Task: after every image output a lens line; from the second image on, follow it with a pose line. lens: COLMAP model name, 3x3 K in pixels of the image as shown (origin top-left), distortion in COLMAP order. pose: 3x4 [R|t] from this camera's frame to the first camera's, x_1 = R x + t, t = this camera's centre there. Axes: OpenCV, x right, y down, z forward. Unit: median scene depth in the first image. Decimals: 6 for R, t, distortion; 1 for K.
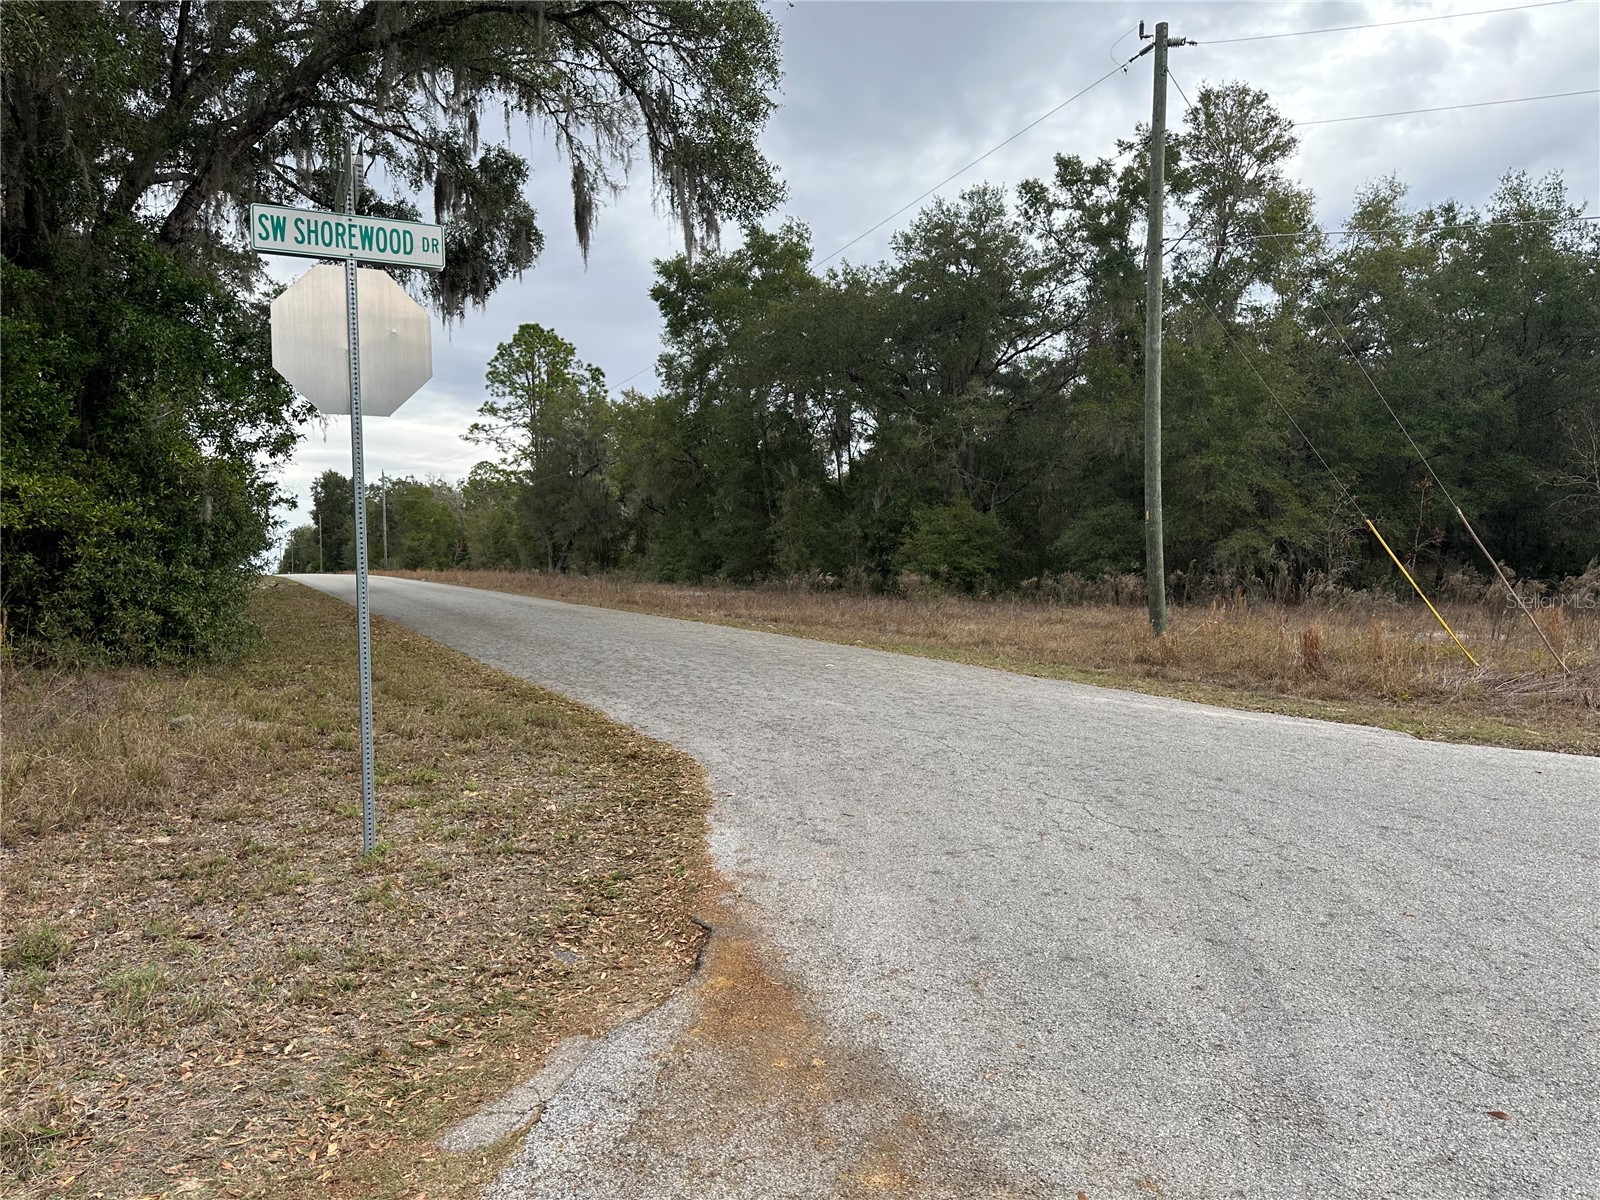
lens RADIAL K [[1127.8, 0, 791.3], [0, 1127.8, 627.9], [0, 0, 1]] dist [-0.000017, -0.009836]
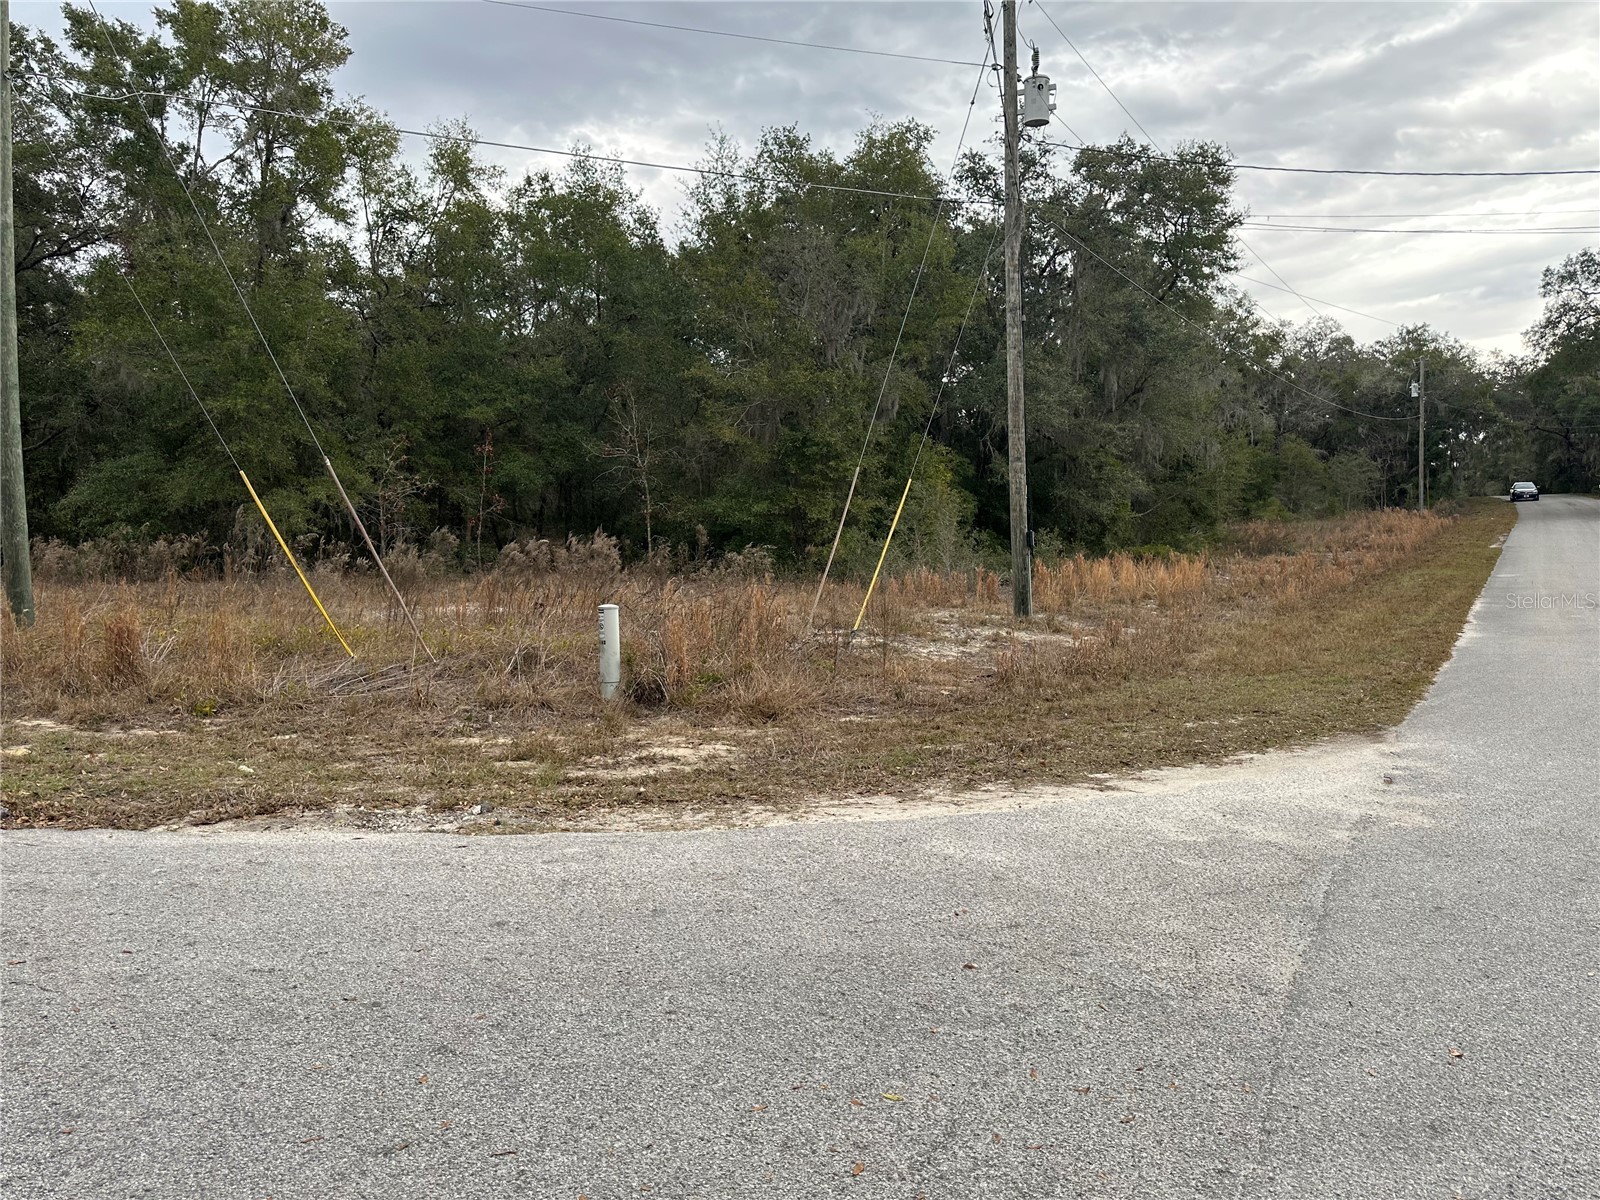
lens RADIAL K [[1127.8, 0, 791.3], [0, 1127.8, 627.9], [0, 0, 1]] dist [-0.000017, -0.009836]
pose [[0.790213, -0.040396, 0.611499, 0.162968], [0.020984, 0.999024, 0.038880, -0.006905], [-0.612473, -0.017892, 0.790289, 0.077687]]
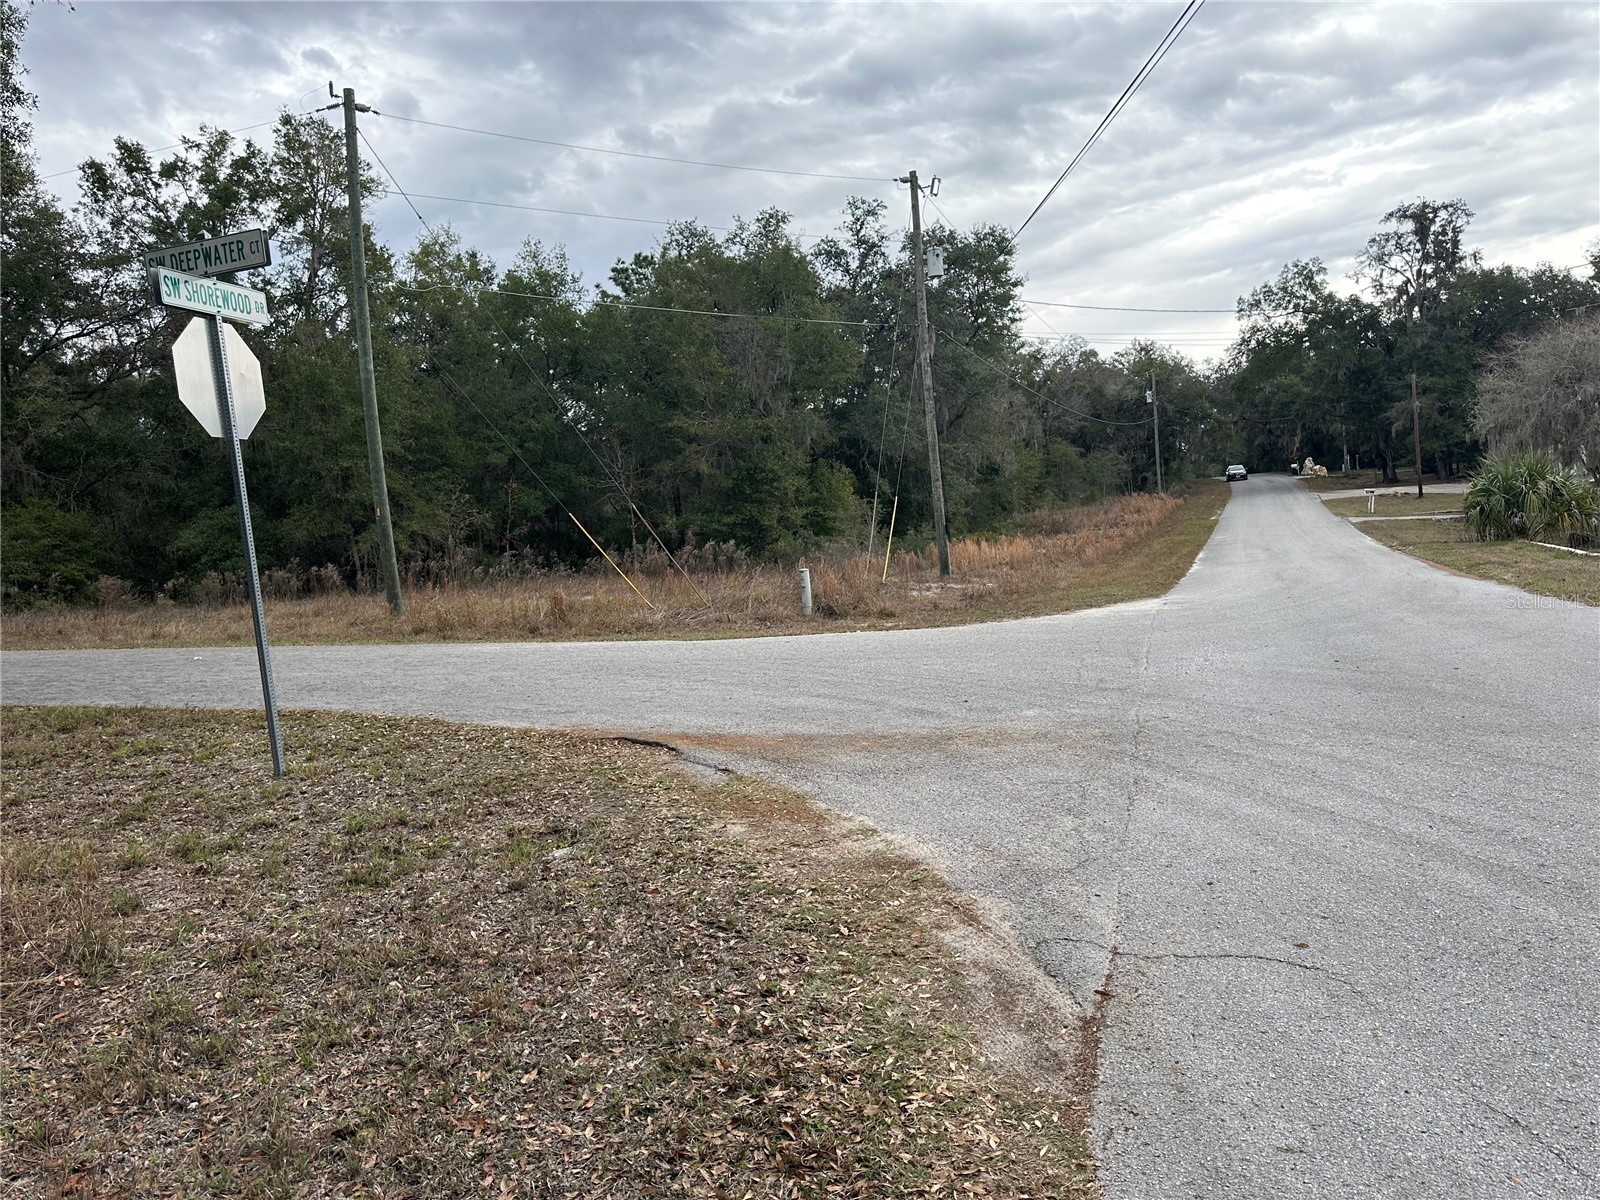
lens RADIAL K [[1084.2, 0, 808.2], [0, 1084.2, 653.2], [0, 0, 1]] dist [0.051429, -0.080046]
pose [[0.653063, -0.110235, 0.749237, -0.141300], [0.088452, 0.993681, 0.069102, 0.003523], [-0.752120, 0.021144, 0.658687, -0.045647]]
